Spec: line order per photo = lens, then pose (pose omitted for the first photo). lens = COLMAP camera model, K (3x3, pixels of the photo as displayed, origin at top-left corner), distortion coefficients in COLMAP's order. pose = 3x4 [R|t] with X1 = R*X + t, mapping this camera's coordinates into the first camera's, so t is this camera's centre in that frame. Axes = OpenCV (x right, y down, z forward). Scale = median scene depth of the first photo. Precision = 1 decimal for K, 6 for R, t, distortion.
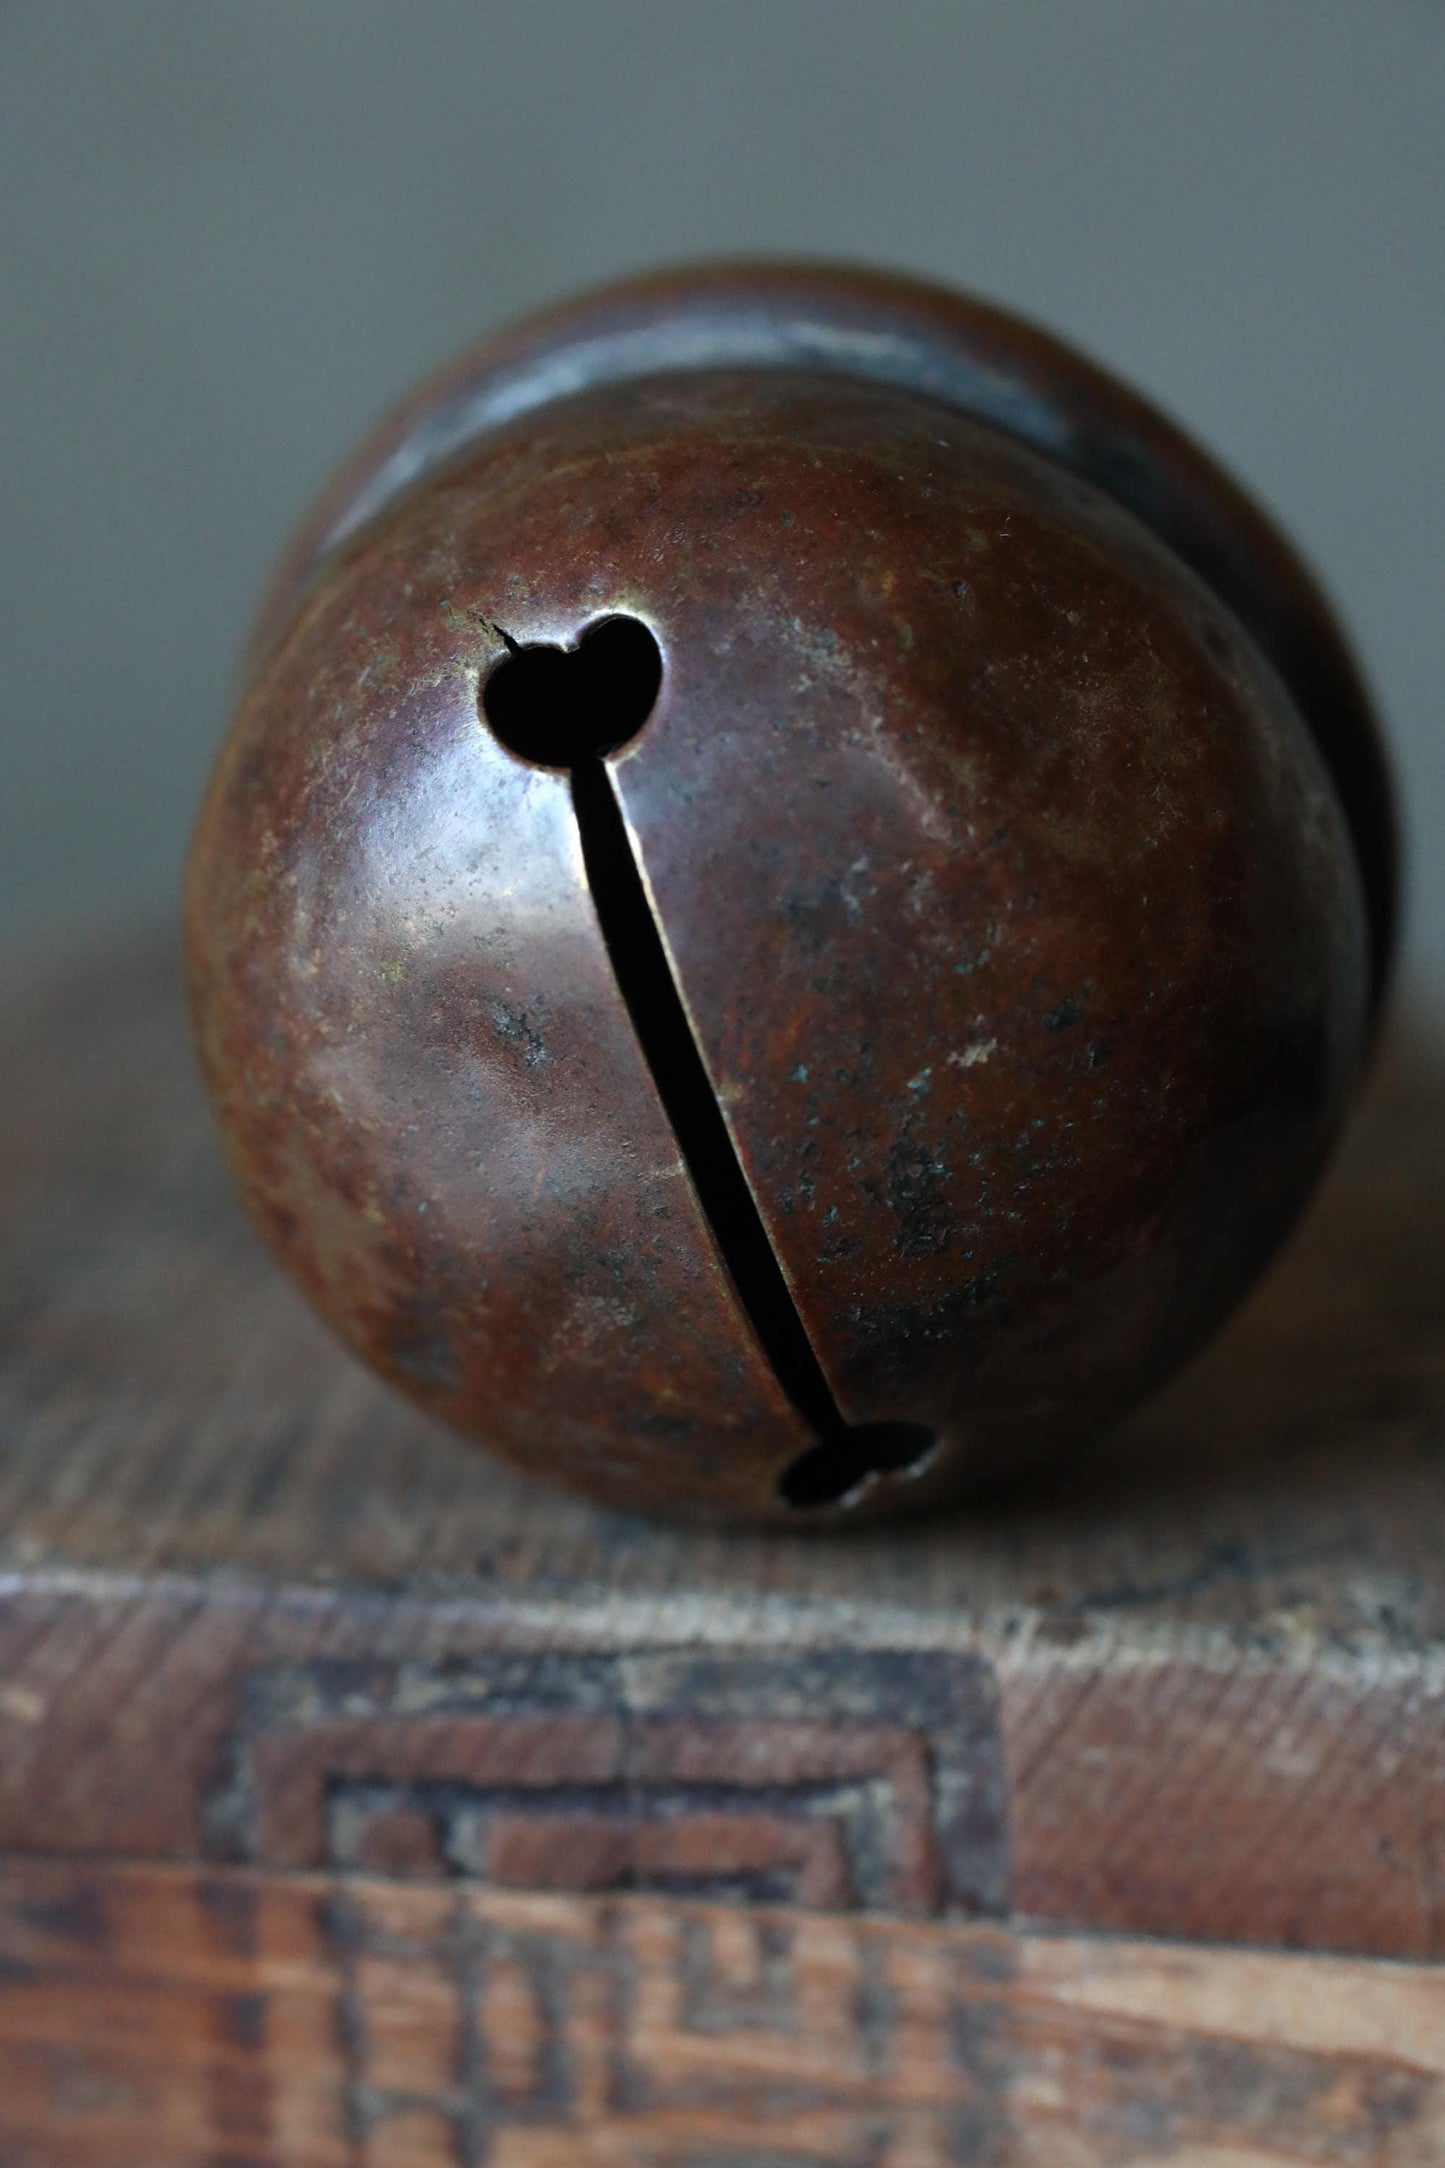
lens RADIAL K [[4243.1, 0, 706.8], [0, 4243.1, 1098.2], [0, 0, 1]] dist [0.125540, 0.000000]
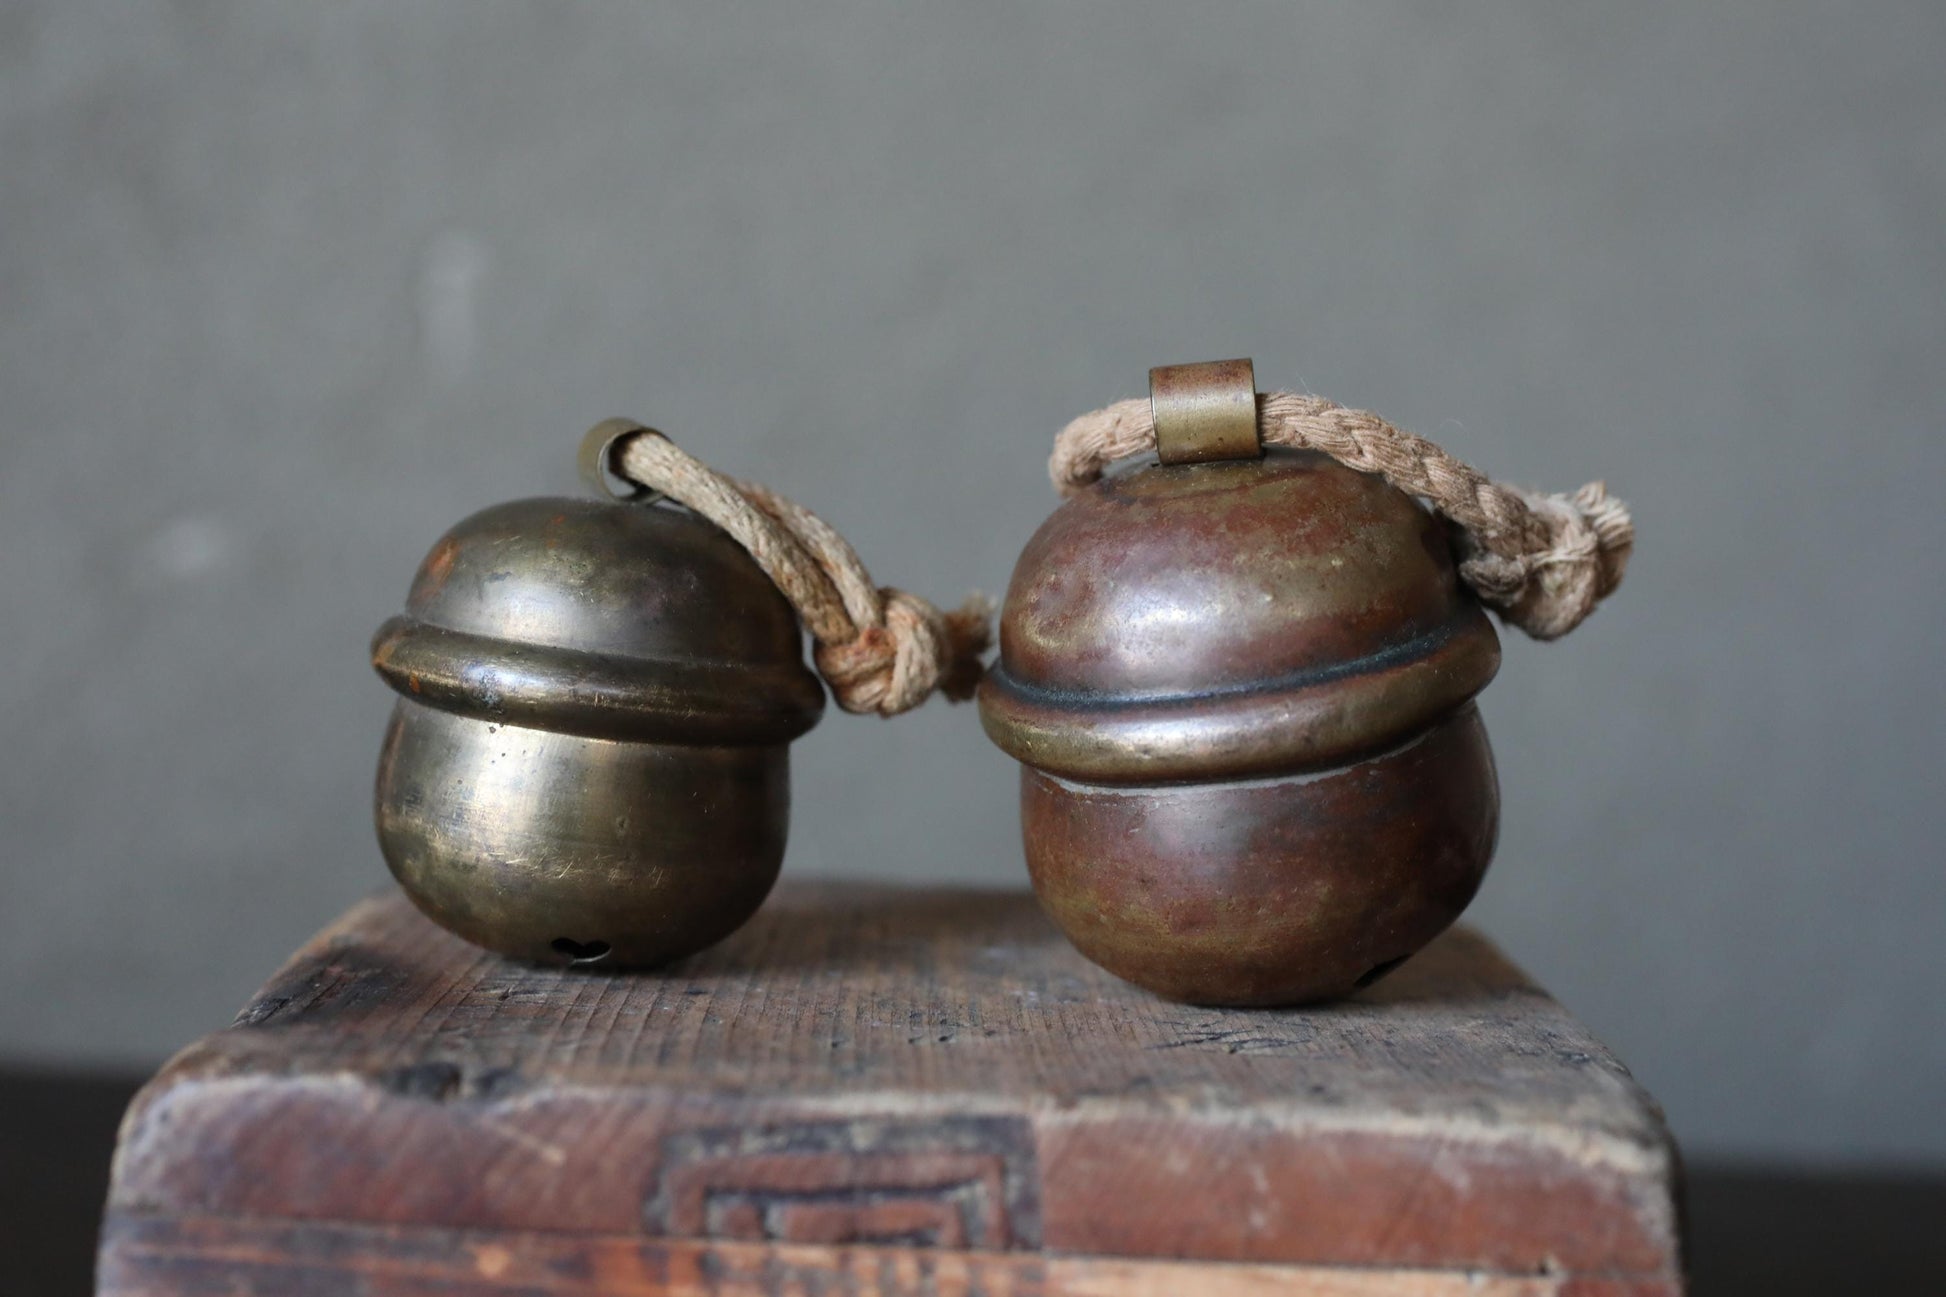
lens RADIAL K [[3411.9, 0, 979.9], [0, 3411.9, 609.3], [0, 0, 1]] dist [0.049133, 0.000000]
pose [[0.994524, 0.000760, 0.104503, -0.130366], [0.017716, 0.984275, -0.175755, 0.177179], [-0.102994, 0.176644, 0.978871, -0.656426]]
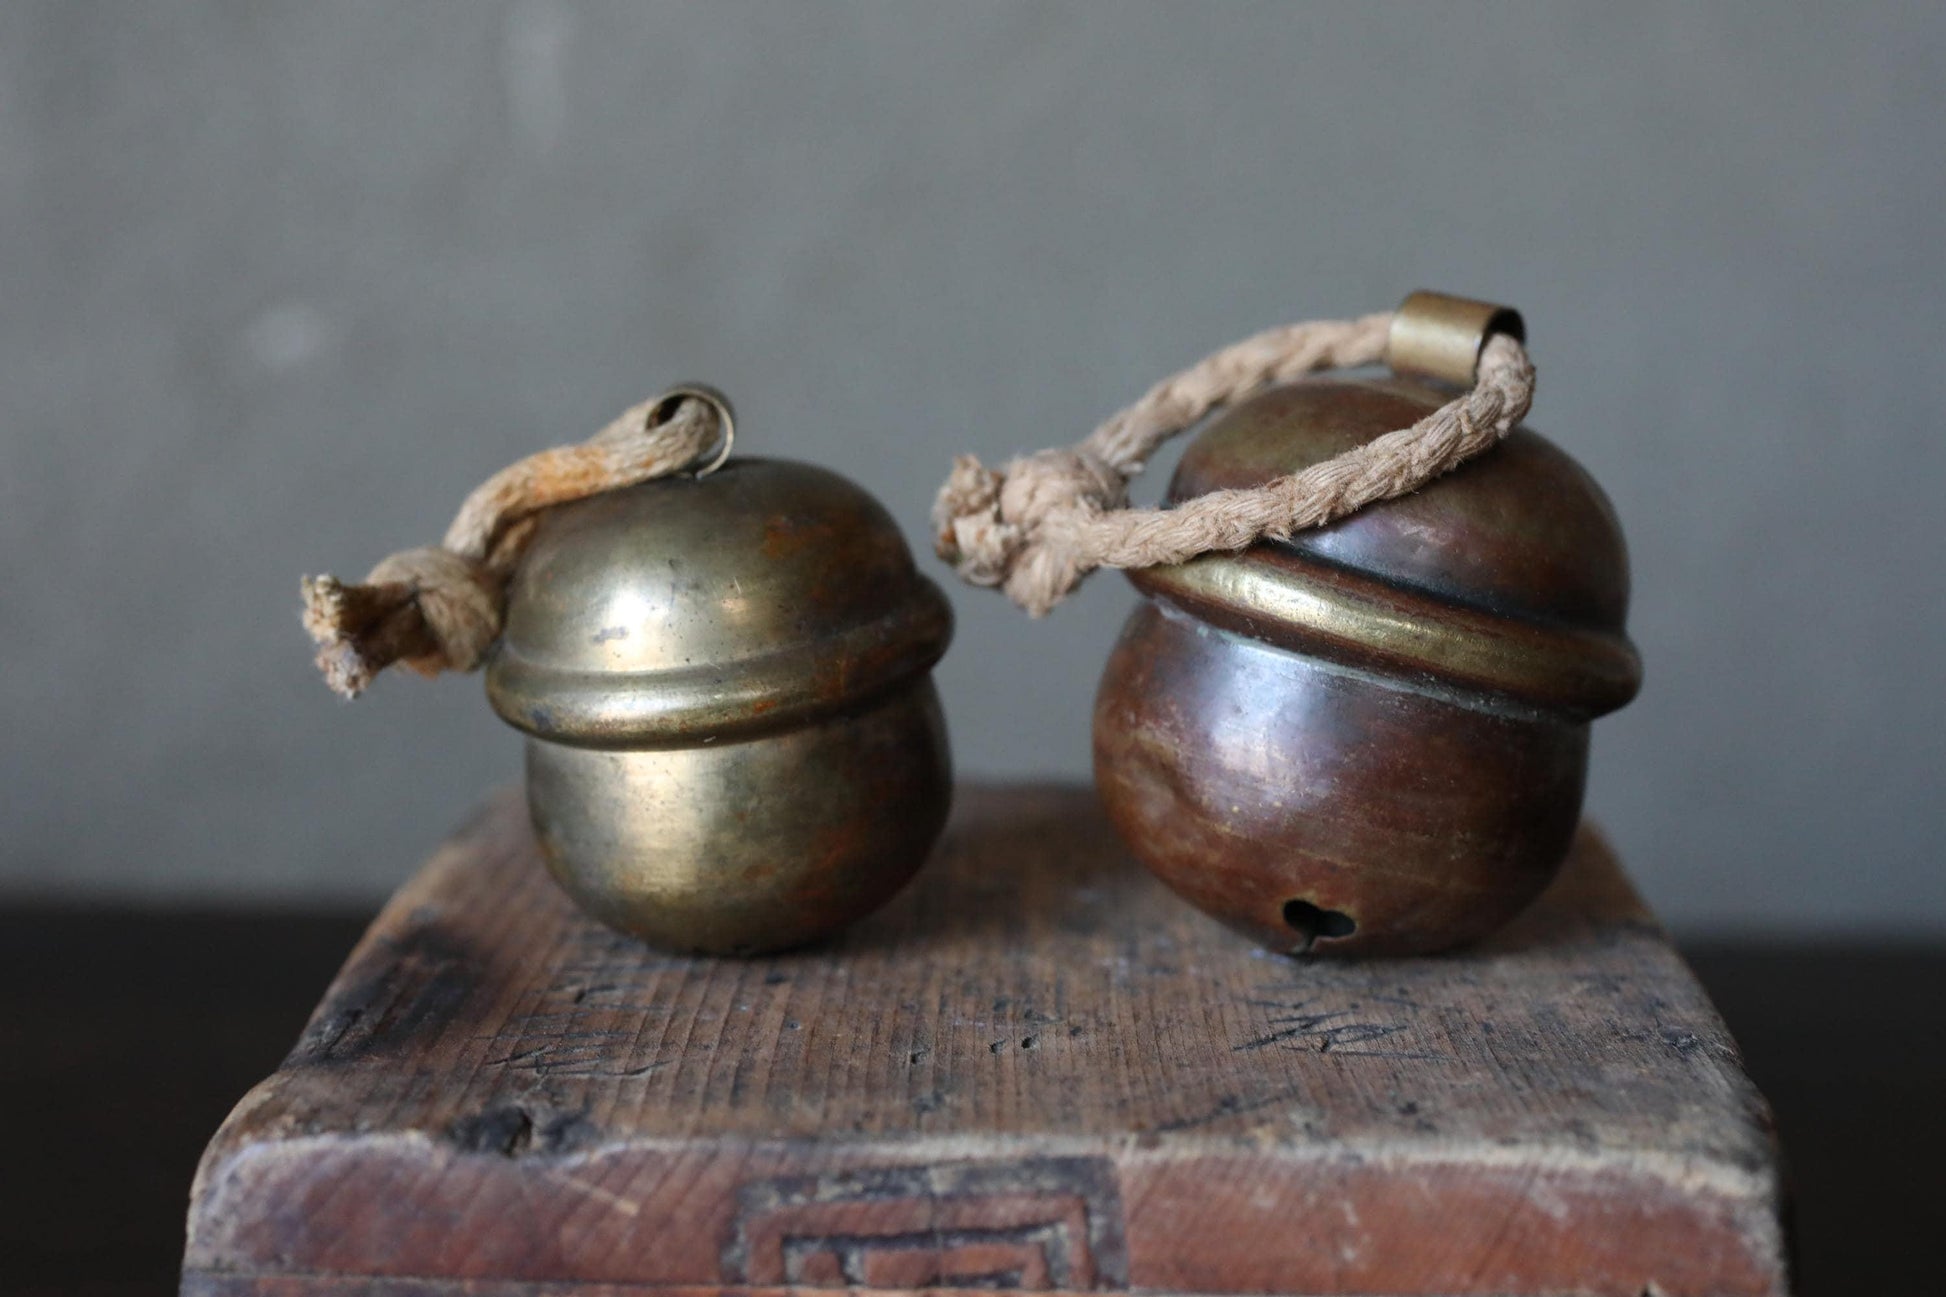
lens RADIAL K [[3411.9, 0, 973.0], [0, 3411.9, 643.5], [0, 0, 1]] dist [0.049133, 0.000000]
pose [[0.997533, -0.043708, 0.054941, -0.076846], [0.046092, 0.998015, -0.042912, -0.044453], [-0.052956, 0.045339, 0.997567, -0.610312]]
